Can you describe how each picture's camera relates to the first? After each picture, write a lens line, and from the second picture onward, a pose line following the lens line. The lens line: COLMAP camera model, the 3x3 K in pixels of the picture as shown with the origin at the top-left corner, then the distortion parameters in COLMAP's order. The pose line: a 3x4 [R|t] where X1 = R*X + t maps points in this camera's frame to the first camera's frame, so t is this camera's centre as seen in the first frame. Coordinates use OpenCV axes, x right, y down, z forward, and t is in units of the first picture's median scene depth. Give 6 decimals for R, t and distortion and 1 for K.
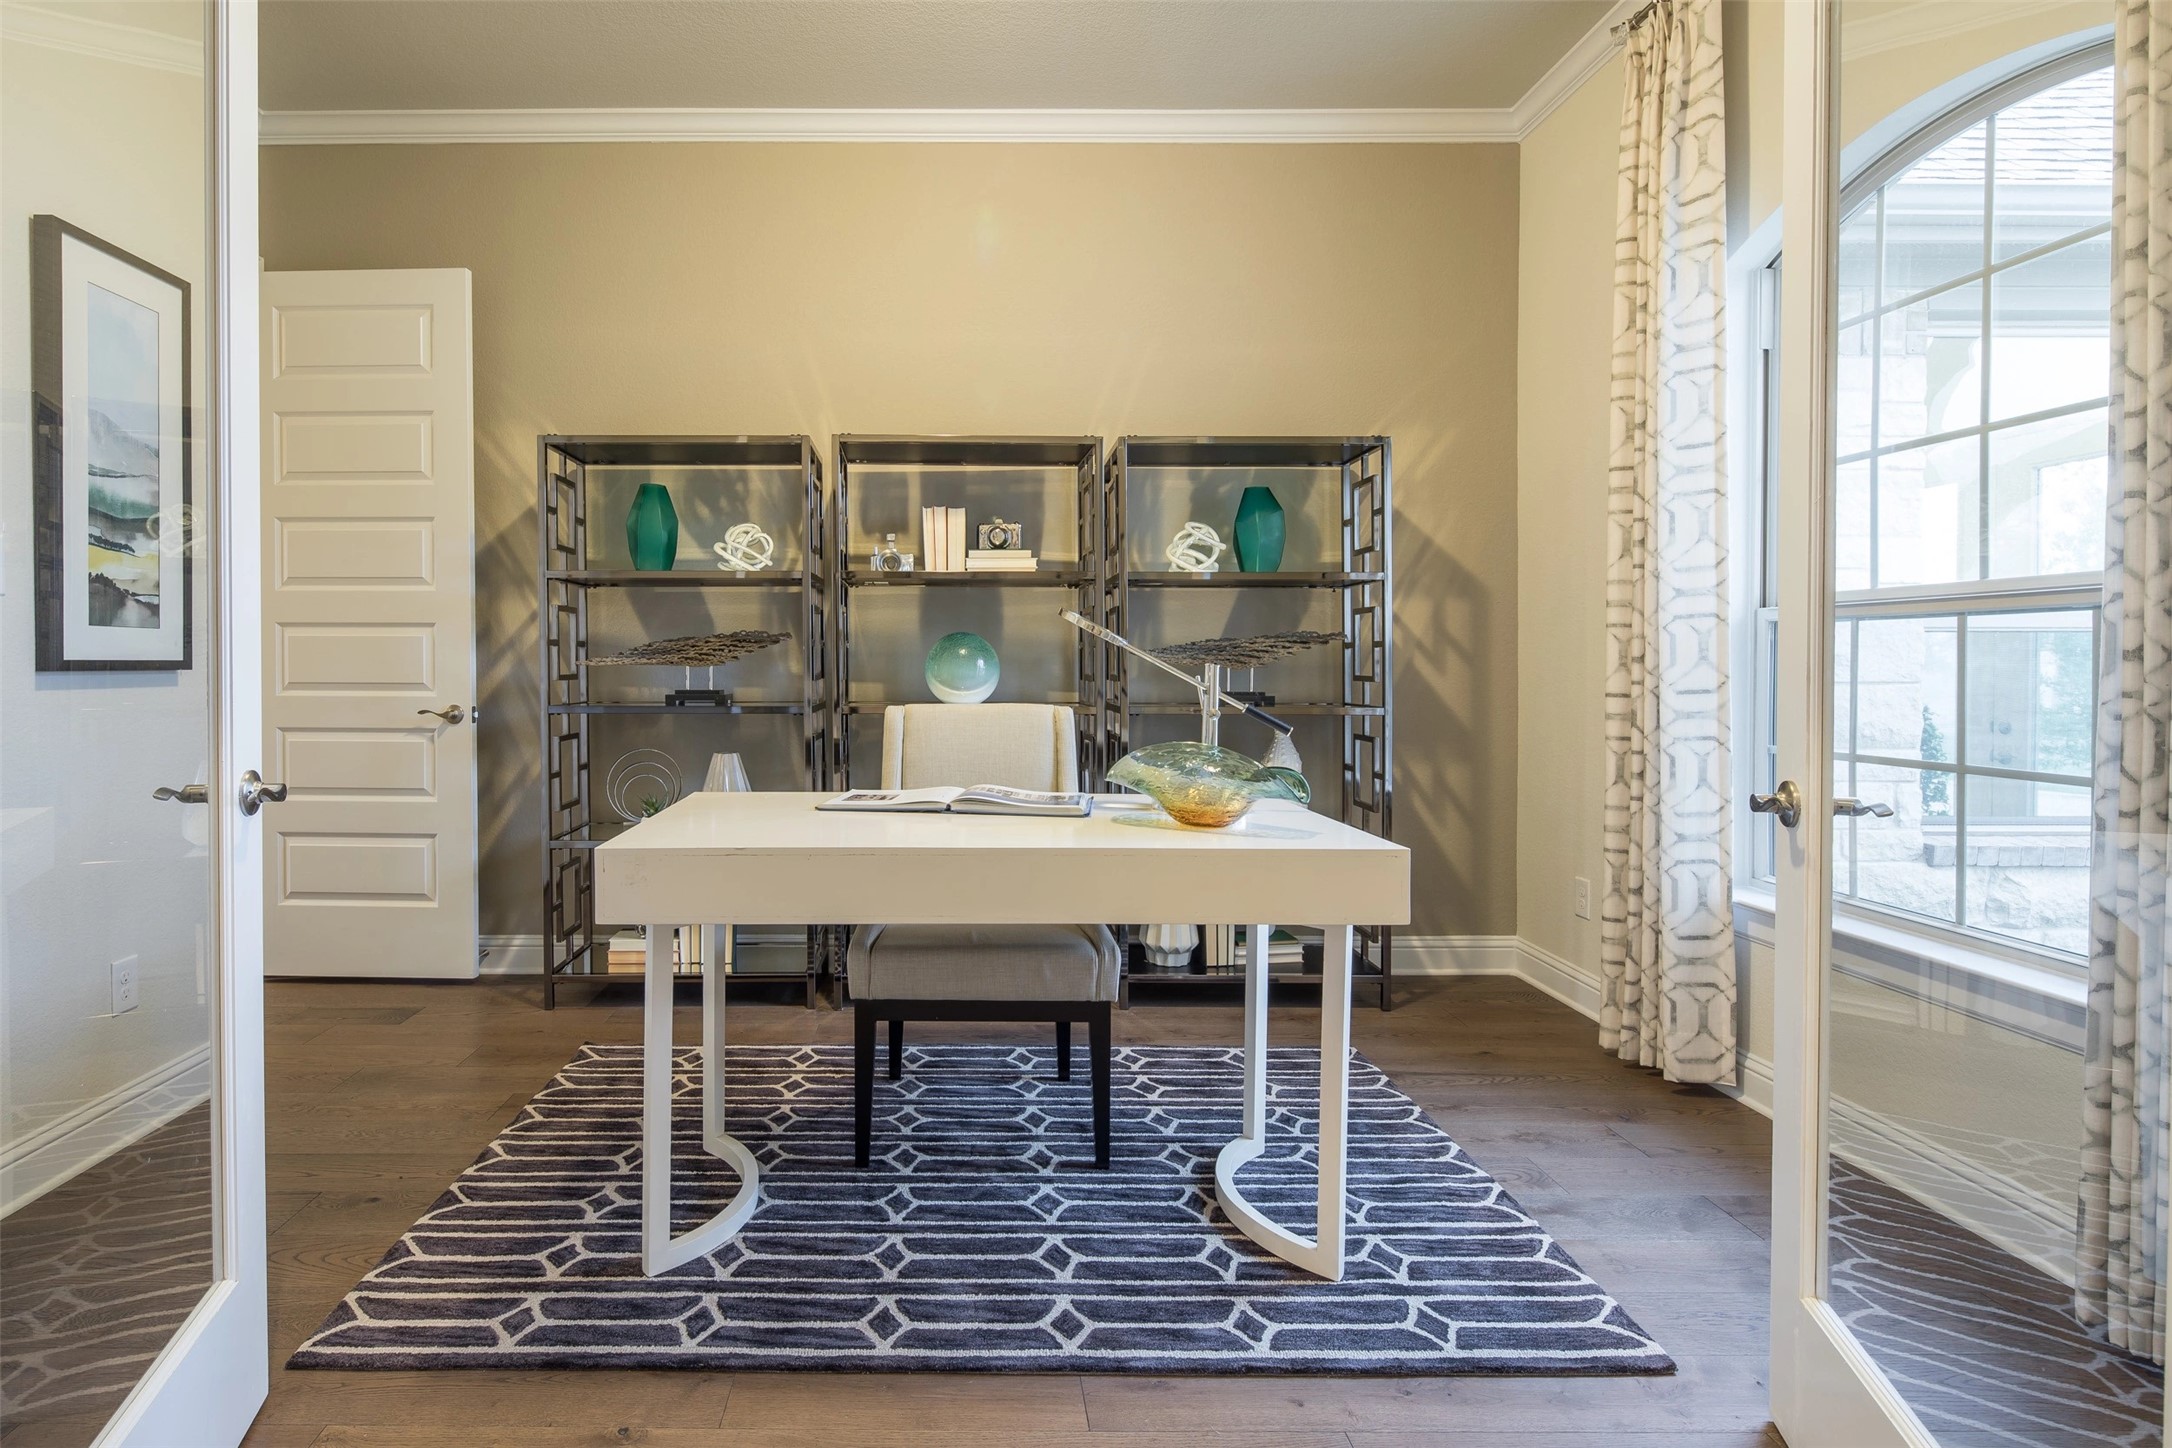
lens RADIAL K [[1043.8, 0, 1093.6], [0, 1043.8, 675.9], [0, 0, 1]] dist [0.000736, -0.005601]
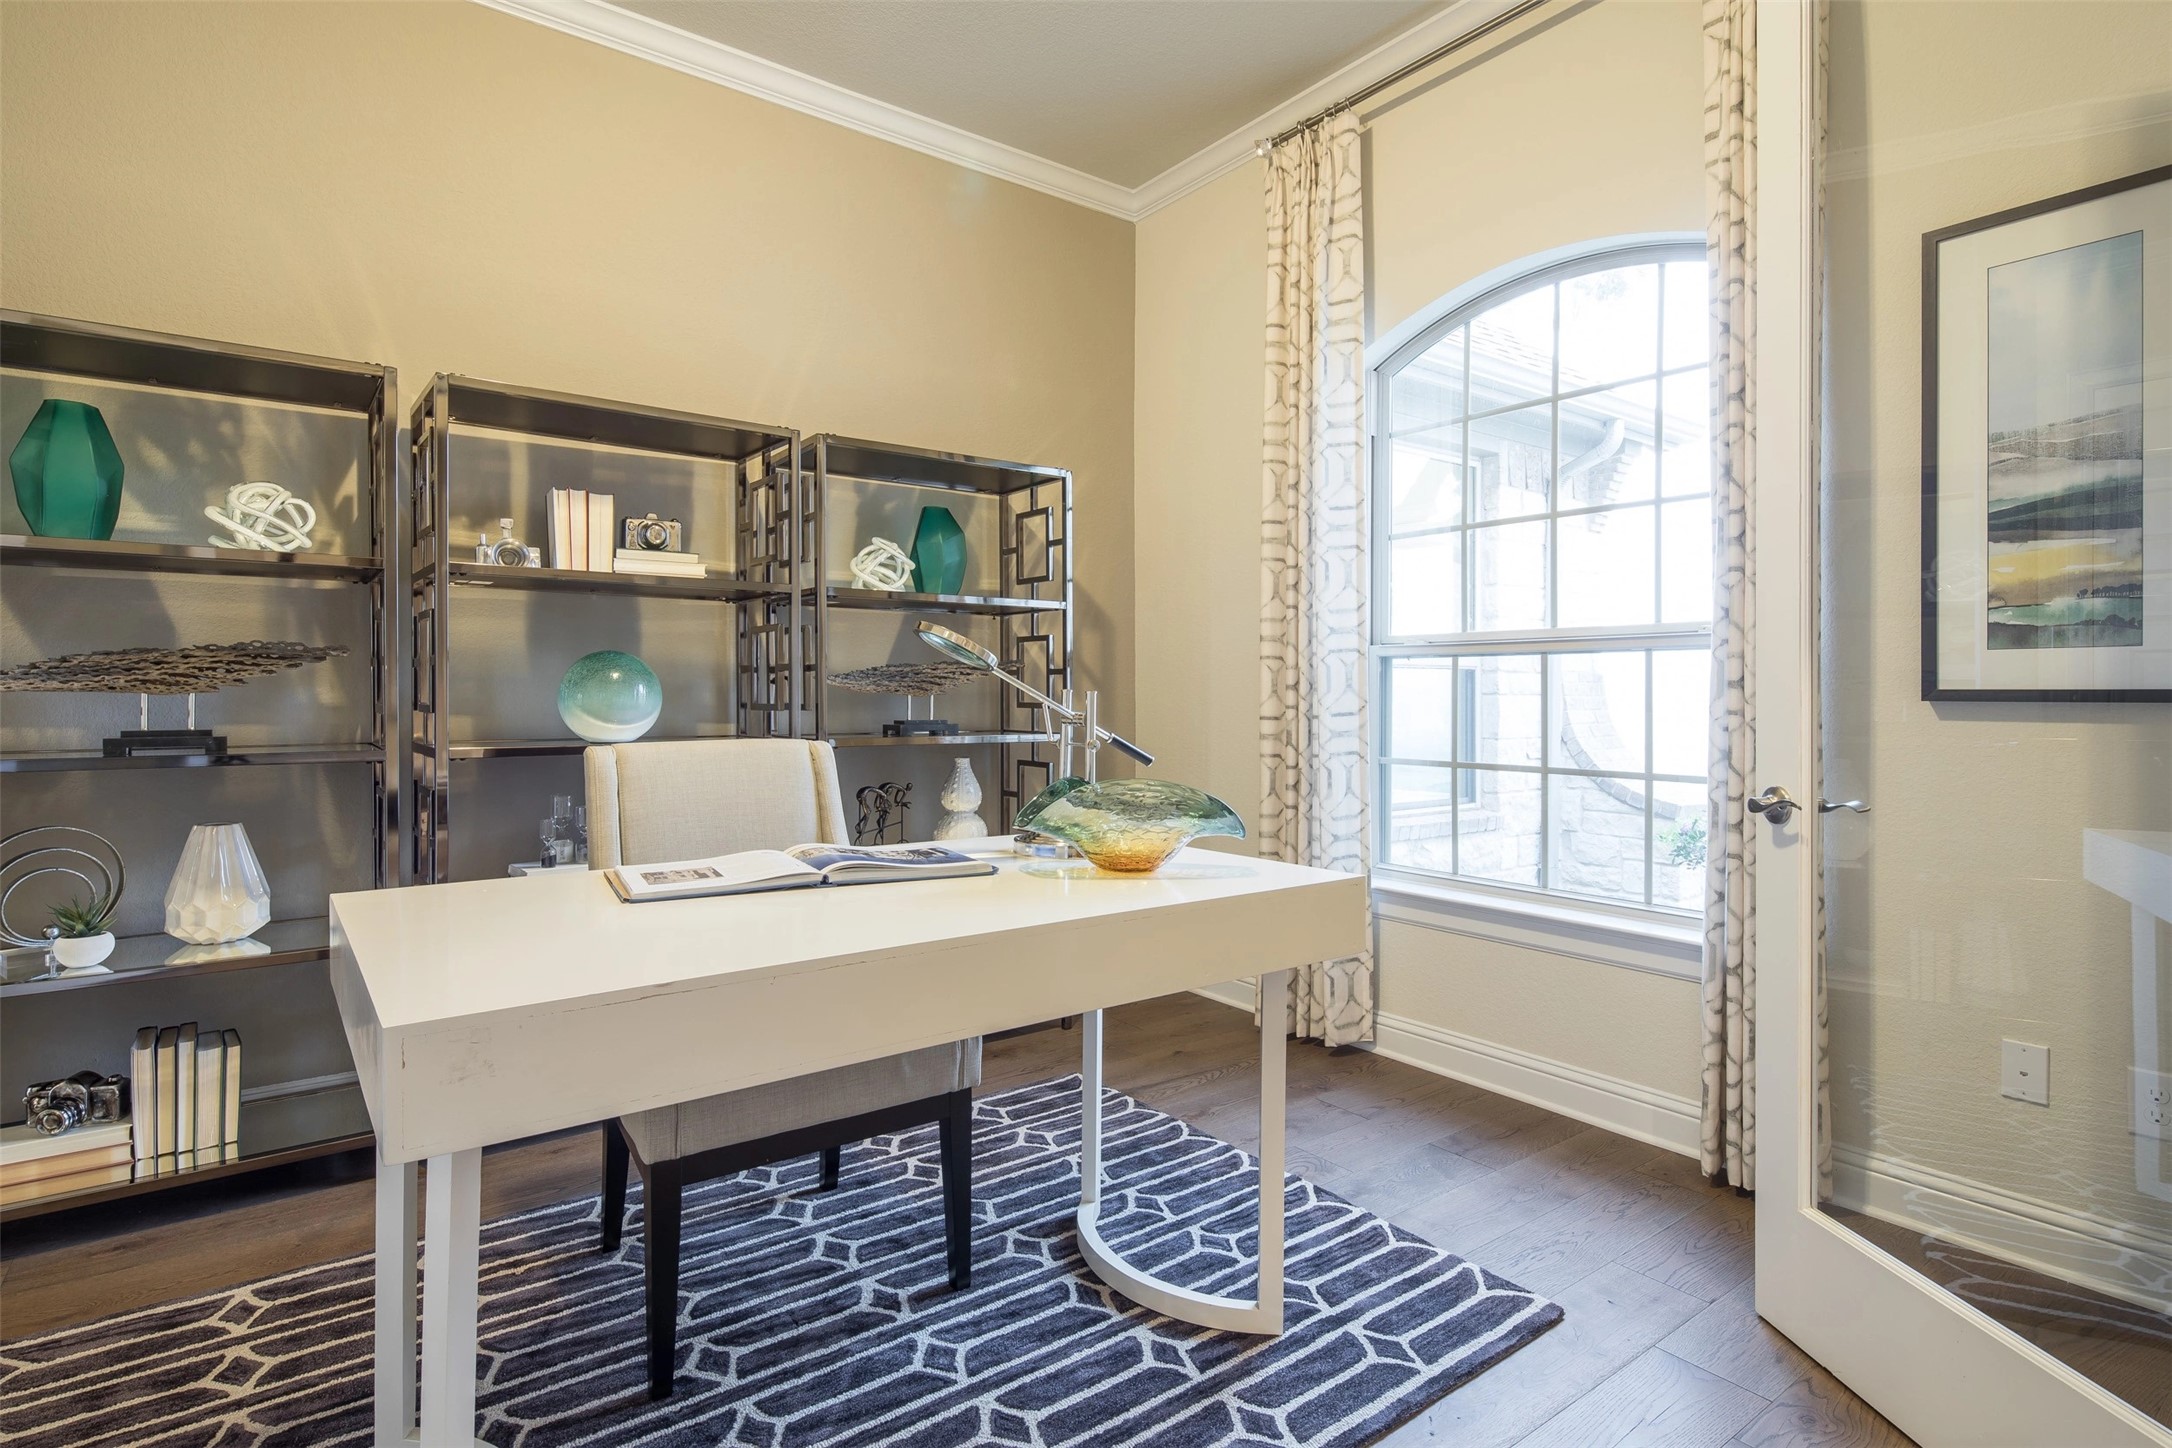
lens RADIAL K [[964.5, 0, 1081.2], [0, 964.5, 692.4], [0, 0, 1]] dist [-0.001690, -0.001576]
pose [[0.845160, 0.000196, 0.534513, -0.262773], [0.005772, 0.999938, -0.009494, -0.001232], [-0.534482, 0.011109, 0.845107, 0.229373]]
